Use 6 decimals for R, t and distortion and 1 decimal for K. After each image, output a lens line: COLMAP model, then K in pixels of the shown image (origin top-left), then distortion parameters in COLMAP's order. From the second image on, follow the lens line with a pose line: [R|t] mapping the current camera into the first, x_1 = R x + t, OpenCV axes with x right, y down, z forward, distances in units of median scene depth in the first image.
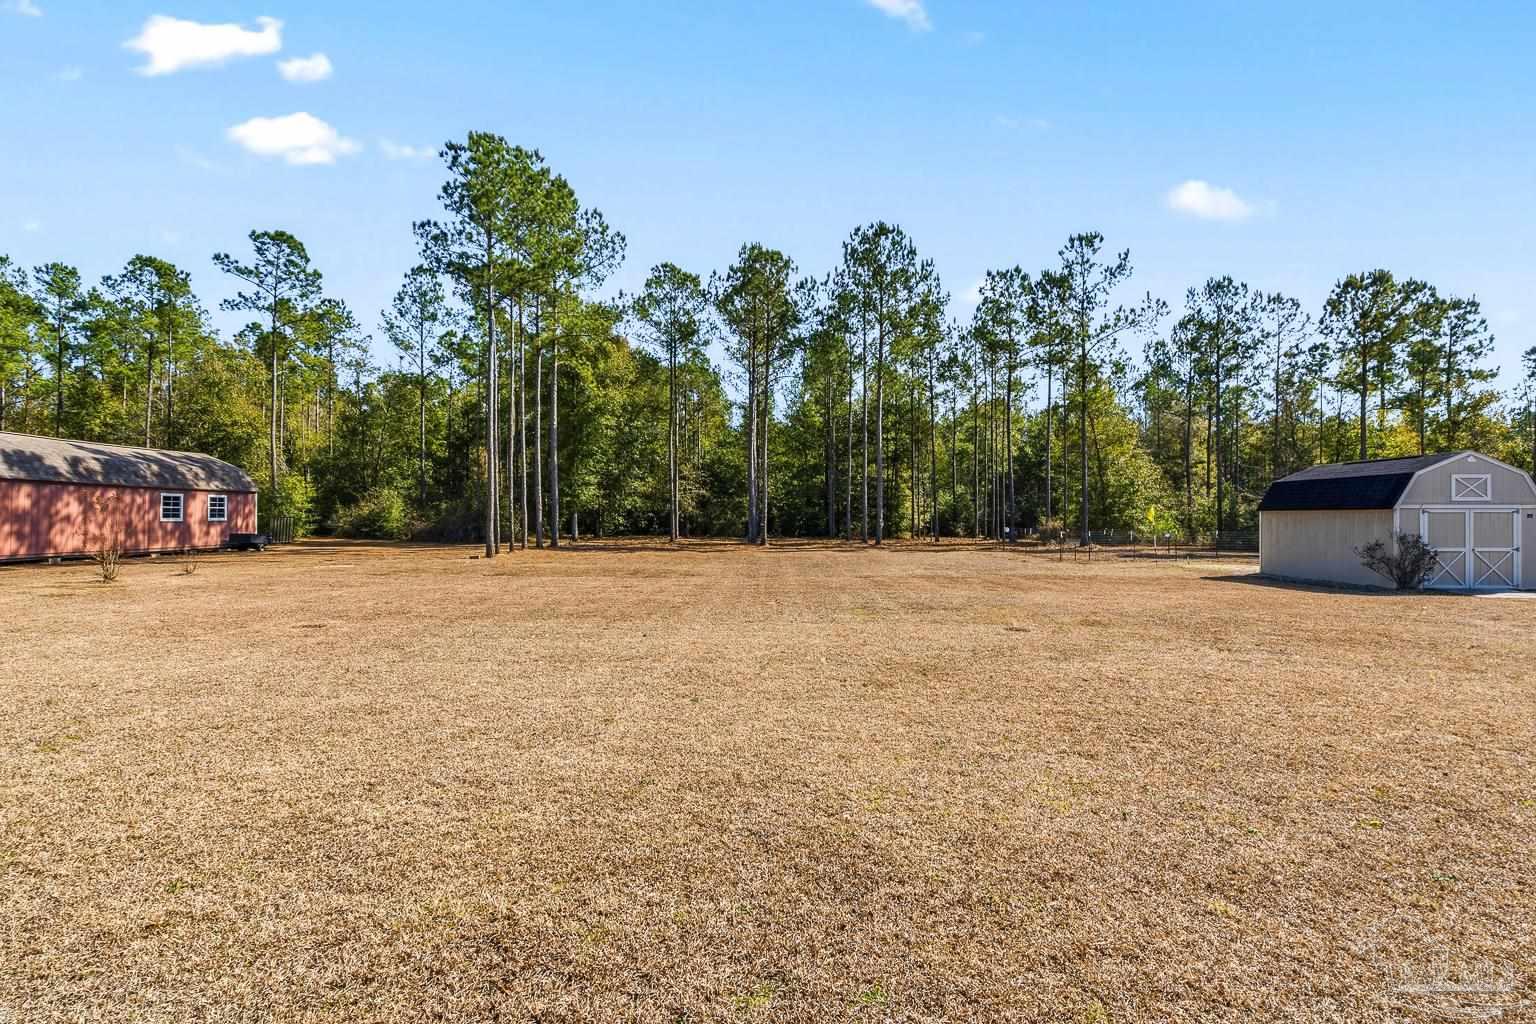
lens RADIAL K [[704.7, 0, 768.0], [0, 704.7, 512.0], [0, 0, 1]] dist [0.002422, 0.000292]
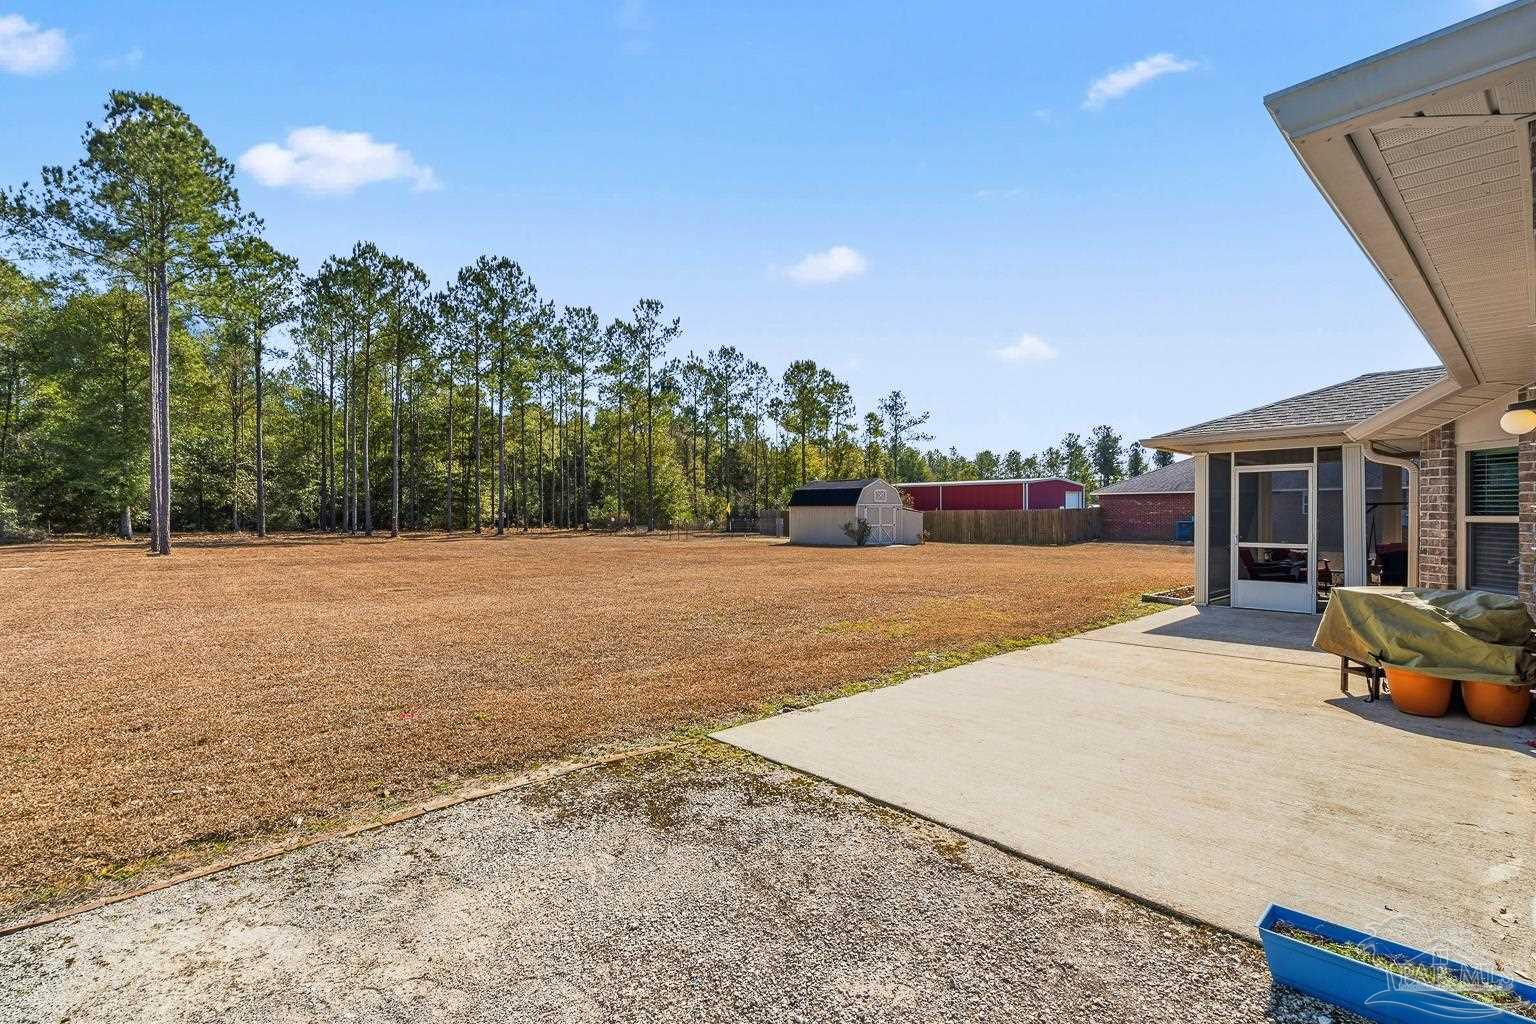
lens RADIAL K [[703.7, 0, 735.3], [0, 703.7, 511.7], [0, 0, 1]] dist [-0.000204, 0.000125]
pose [[0.765025, -0.006524, 0.643968, -0.298079], [-0.001347, 0.999930, 0.011731, -0.004824], [-0.643999, -0.009842, 0.764963, -0.138688]]
